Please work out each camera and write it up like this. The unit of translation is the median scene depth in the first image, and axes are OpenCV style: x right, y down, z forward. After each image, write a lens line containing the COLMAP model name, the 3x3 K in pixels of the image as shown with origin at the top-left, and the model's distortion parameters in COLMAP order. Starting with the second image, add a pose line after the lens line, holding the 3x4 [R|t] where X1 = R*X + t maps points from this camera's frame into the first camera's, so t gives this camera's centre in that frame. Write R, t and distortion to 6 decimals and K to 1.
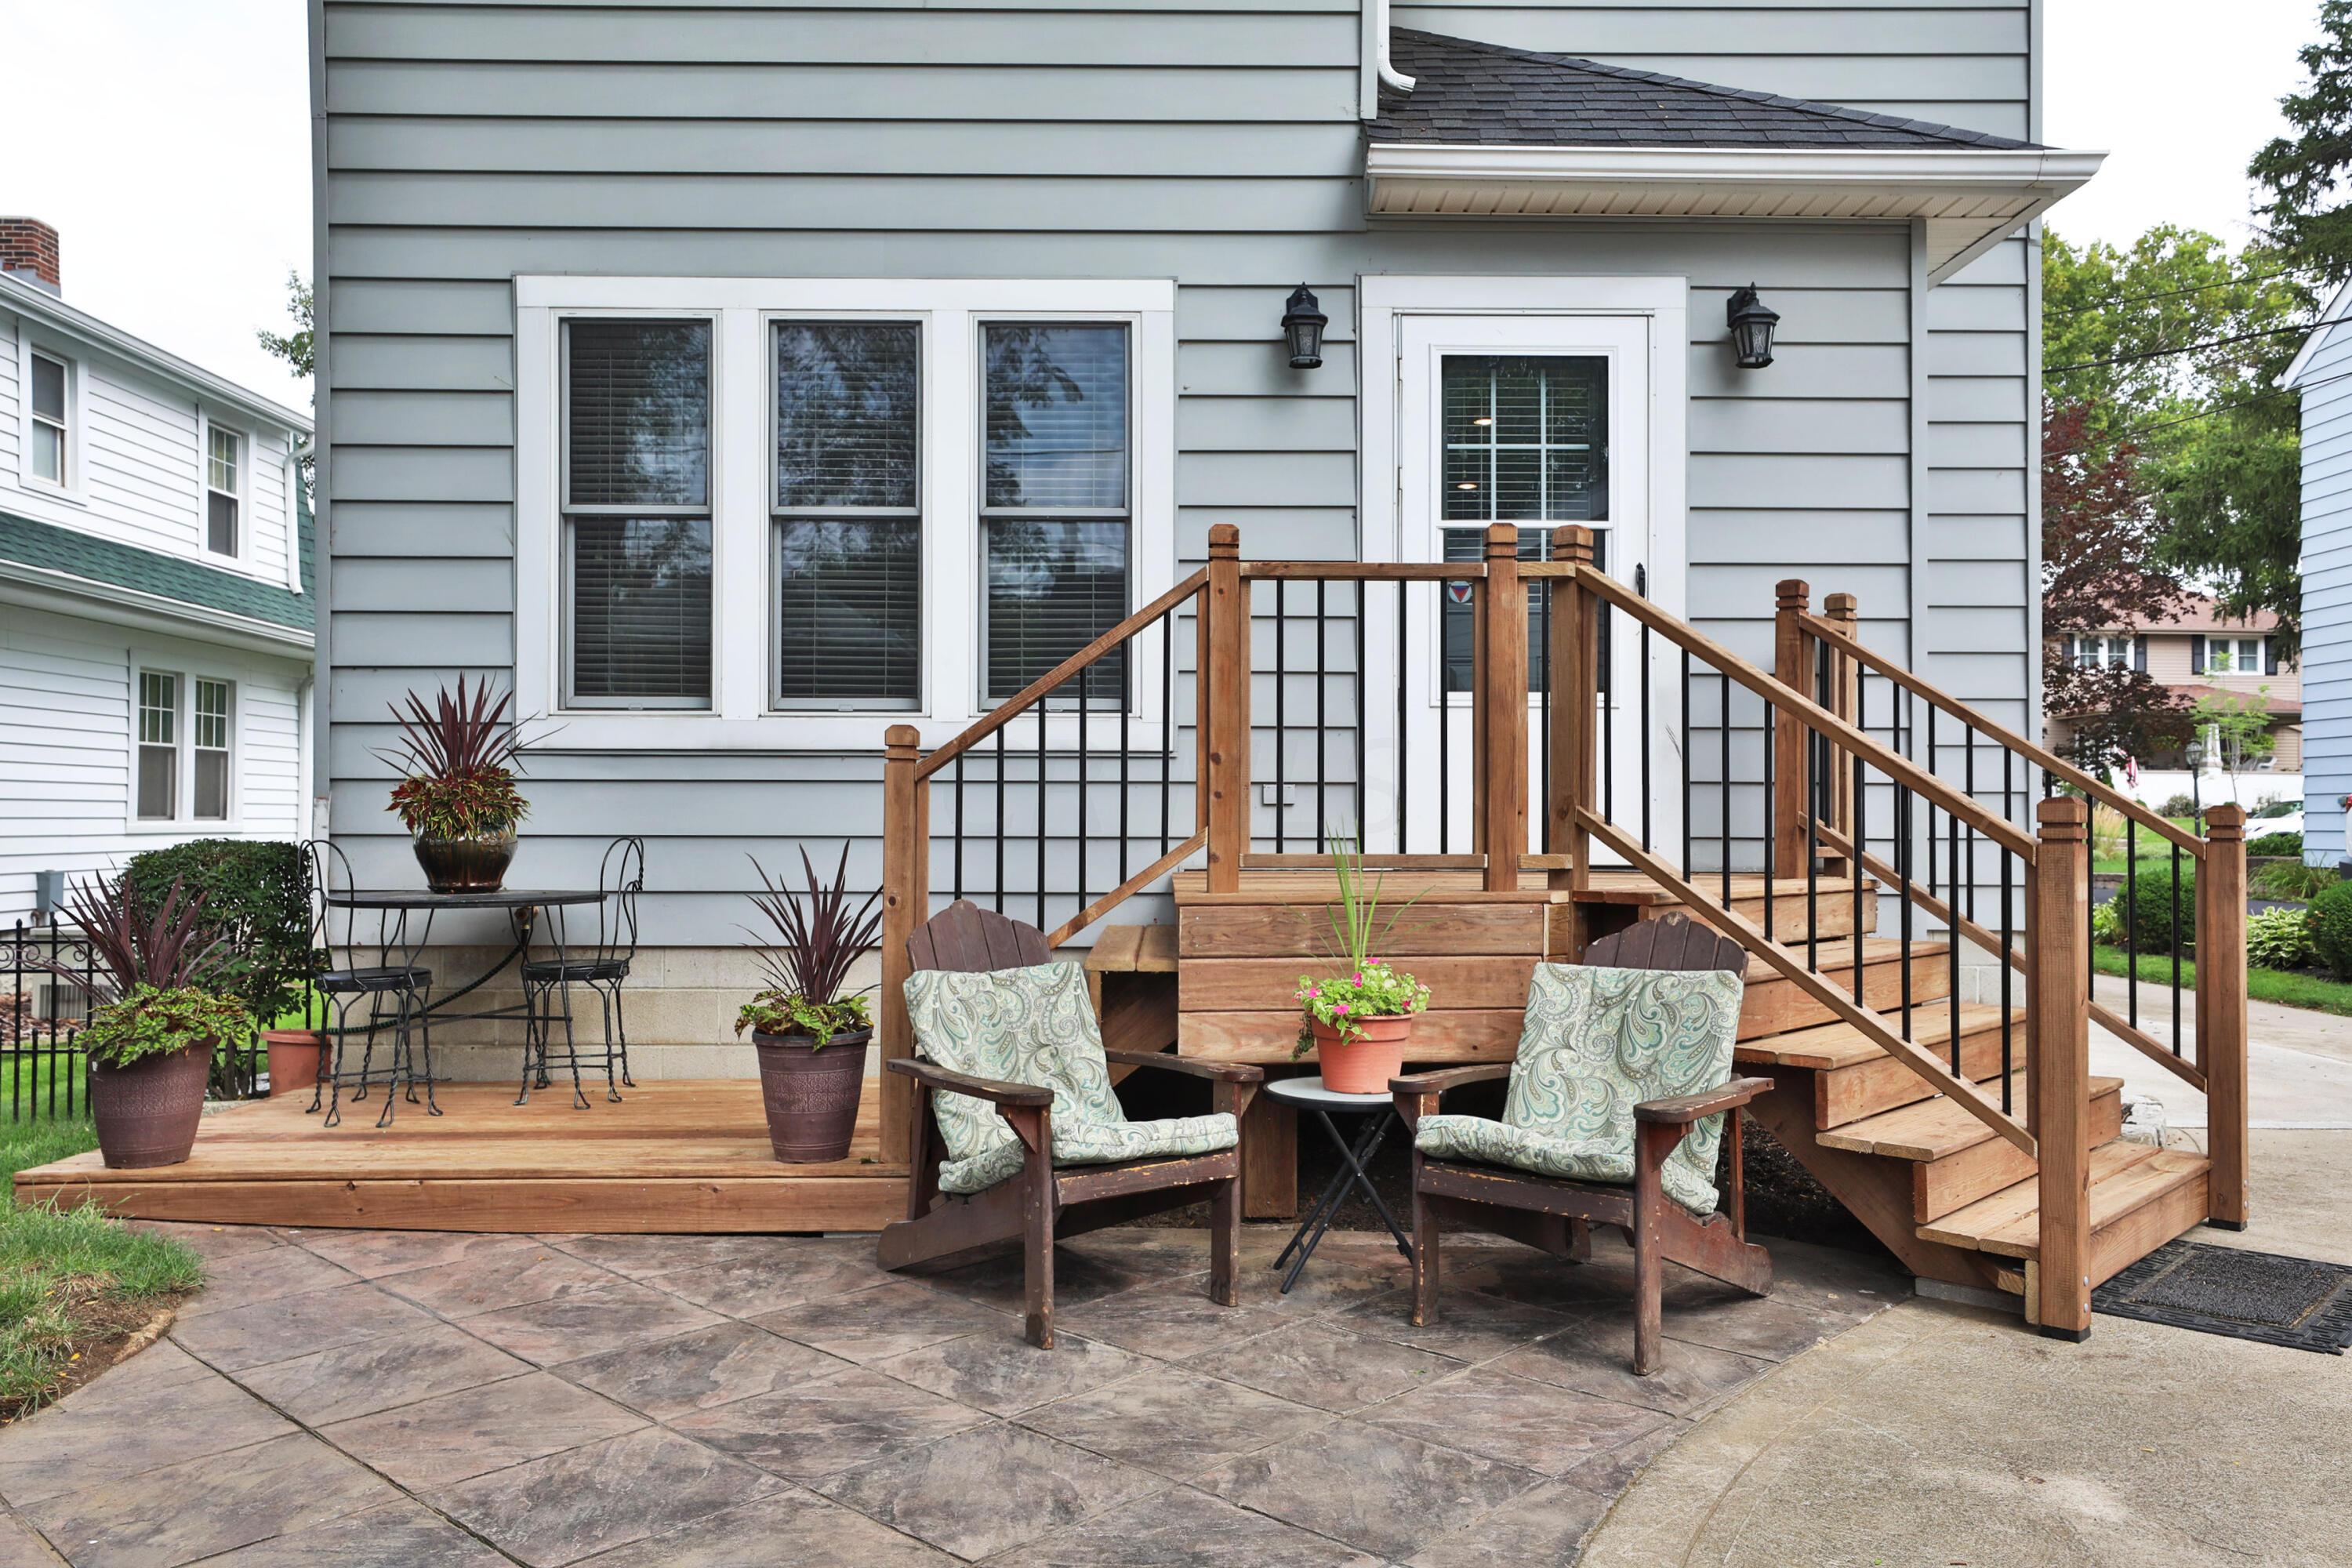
lens RADIAL K [[1665.0, 0, 1180.5], [0, 1665.0, 803.6], [0, 0, 1]] dist [0.002636, 0.003630]
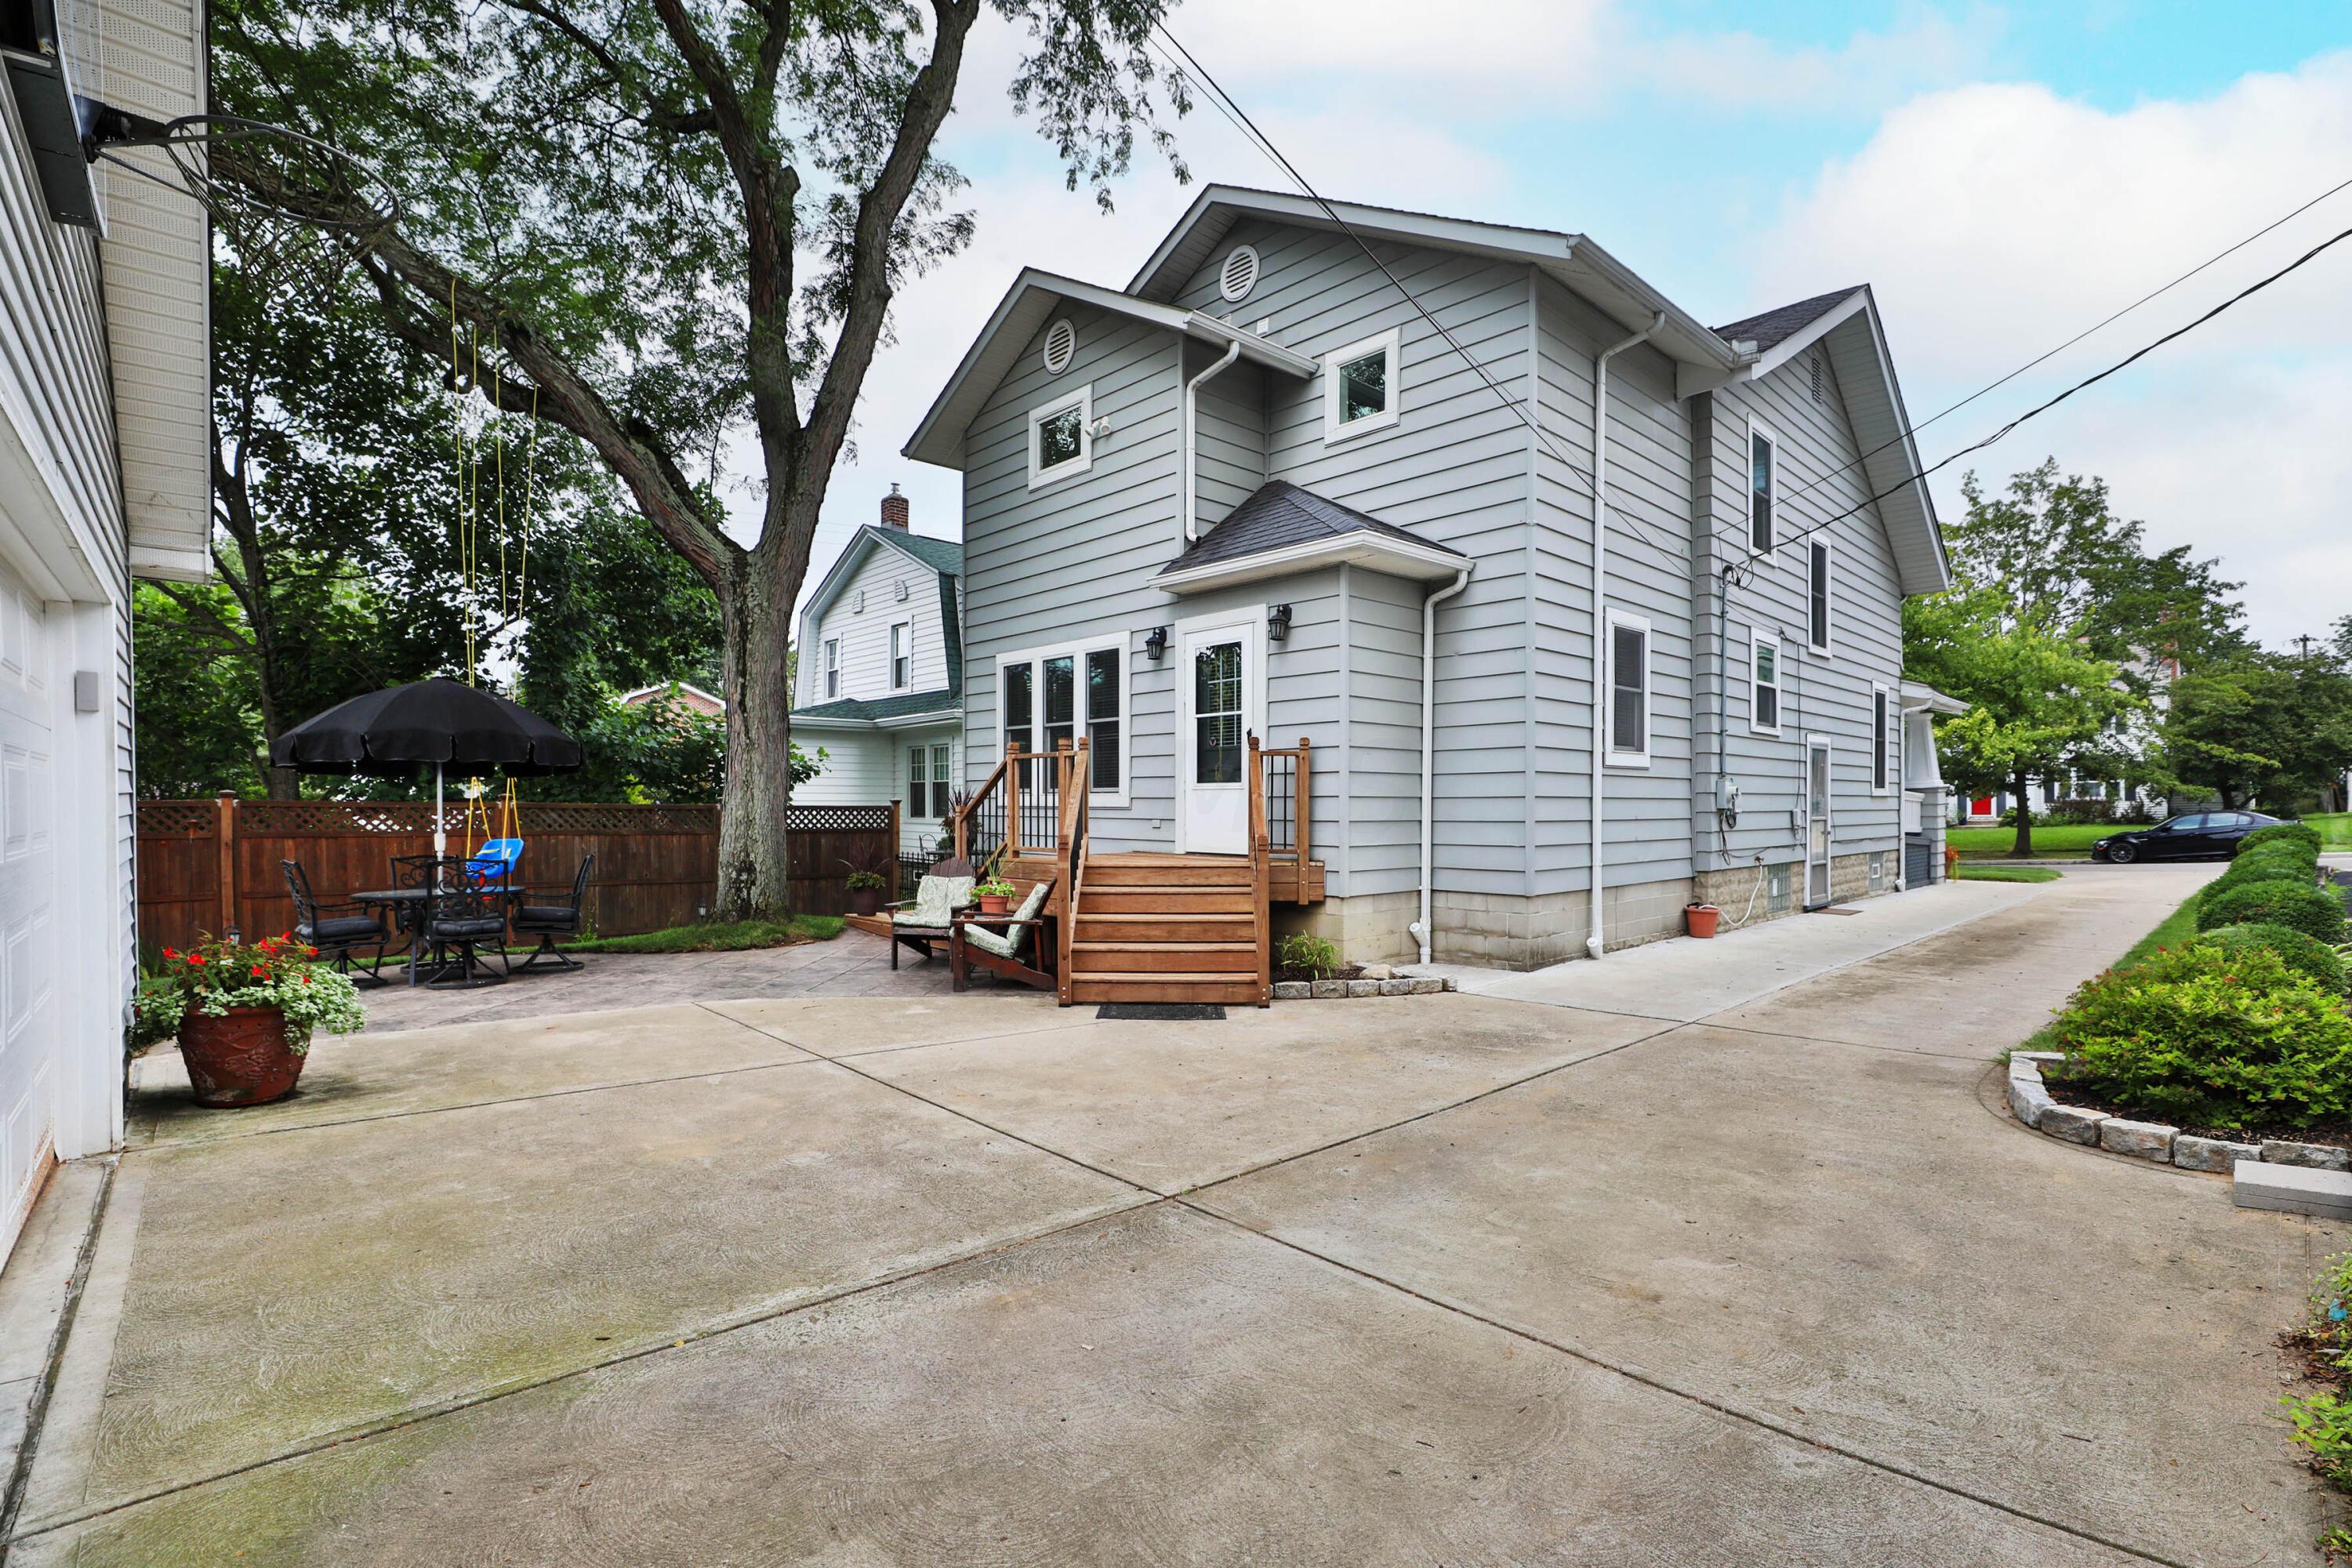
lens RADIAL K [[1093.1, 0, 1175.0], [0, 1093.1, 792.9], [0, 0, 1]] dist [-0.012212, 0.001092]
pose [[0.664448, -0.006798, -0.747304, 1.552189], [0.006428, 0.999974, -0.003381, -0.052767], [0.747307, -0.002557, 0.664474, -0.132248]]
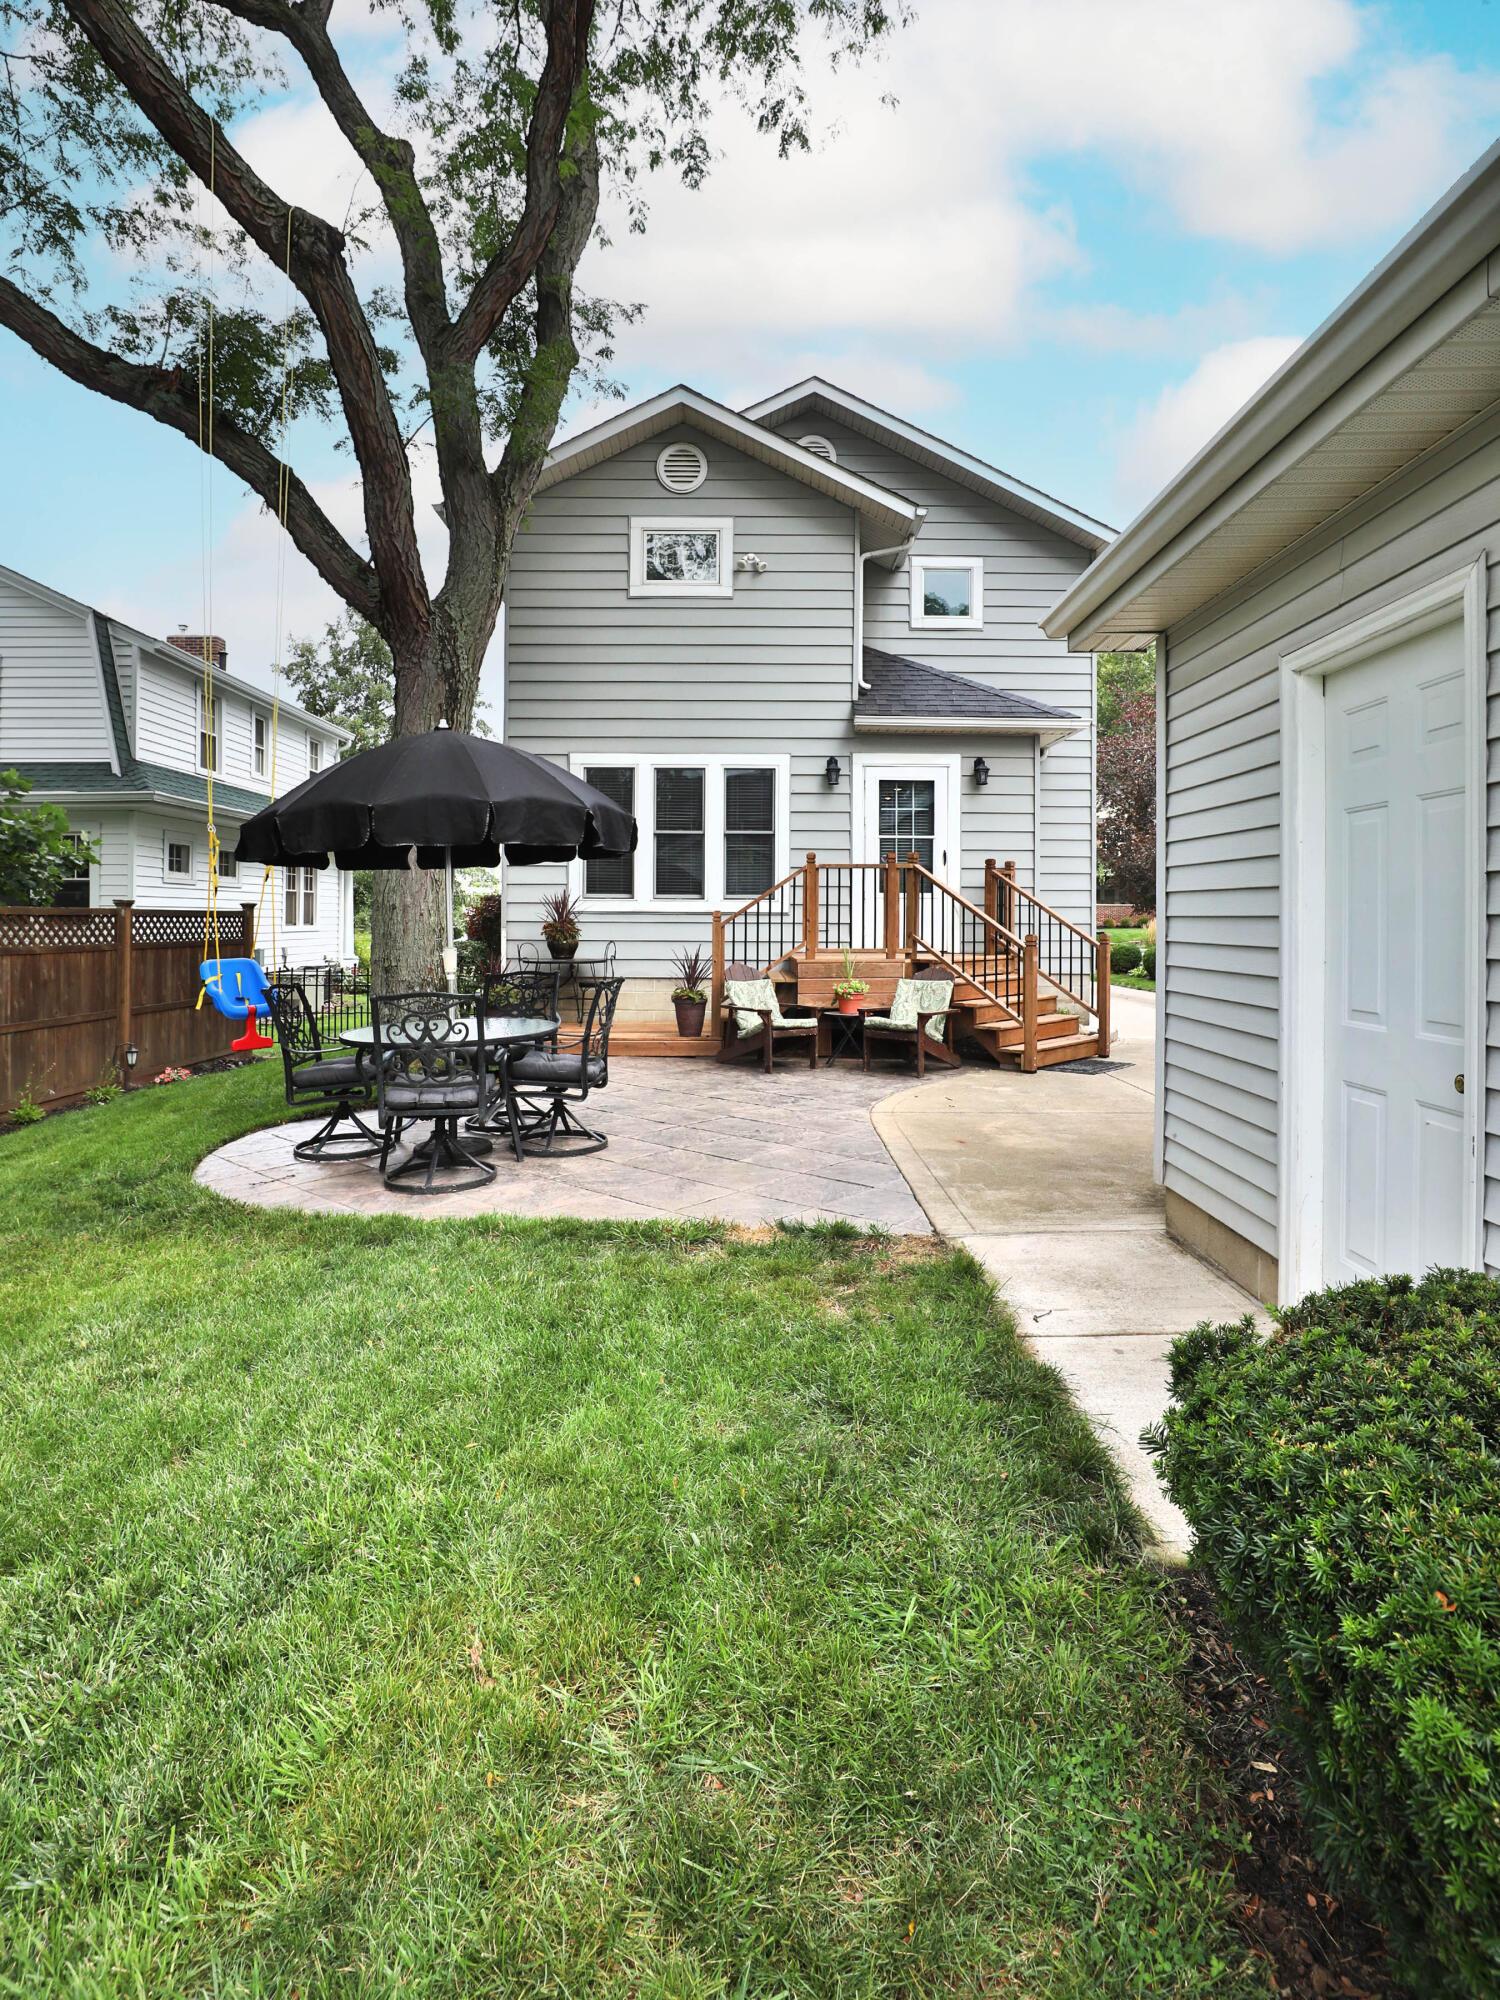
lens RADIAL K [[1056.1, 0, 737.1], [0, 1056.1, 913.5], [0, 0, 1]] dist [-0.029687, 0.000819]
pose [[0.999986, 0.001375, -0.005141, -0.100187], [-0.001339, 0.999973, 0.007156, -0.049015], [0.005151, -0.007149, 0.999961, -1.022905]]
